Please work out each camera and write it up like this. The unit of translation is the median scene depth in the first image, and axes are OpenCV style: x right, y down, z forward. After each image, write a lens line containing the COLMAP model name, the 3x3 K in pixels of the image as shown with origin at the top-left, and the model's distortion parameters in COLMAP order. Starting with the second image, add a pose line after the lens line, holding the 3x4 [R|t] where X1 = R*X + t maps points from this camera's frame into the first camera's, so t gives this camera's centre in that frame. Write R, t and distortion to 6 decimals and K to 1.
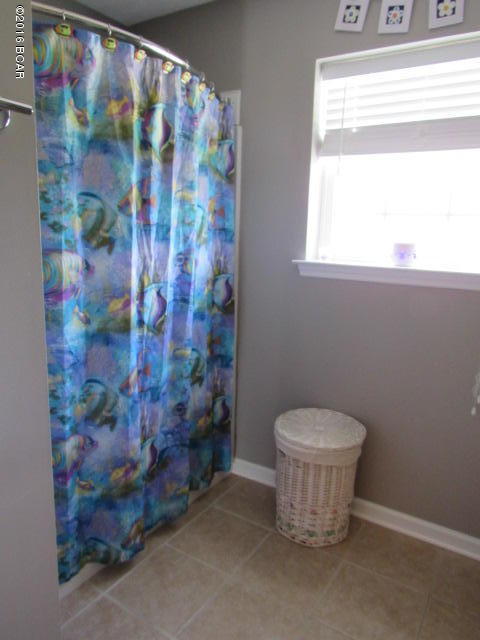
lens RADIAL K [[458.8, 0, 236.9], [0, 458.8, 320.8], [0, 0, 1]] dist [-0.019957, -0.002219]
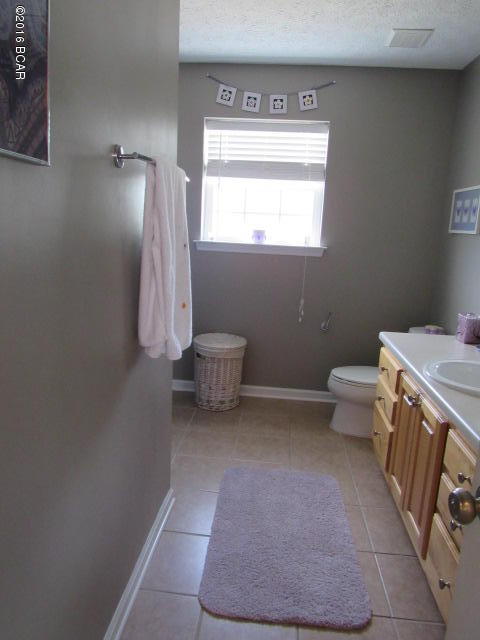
lens RADIAL K [[458.8, 0, 241.6], [0, 458.8, 320.2], [0, 0, 1]] dist [-0.019957, -0.002219]
pose [[0.884176, -0.079446, 0.460350, -0.528835], [0.067950, 0.996824, 0.041520, 0.098017], [-0.462186, -0.005430, 0.886766, -0.531409]]
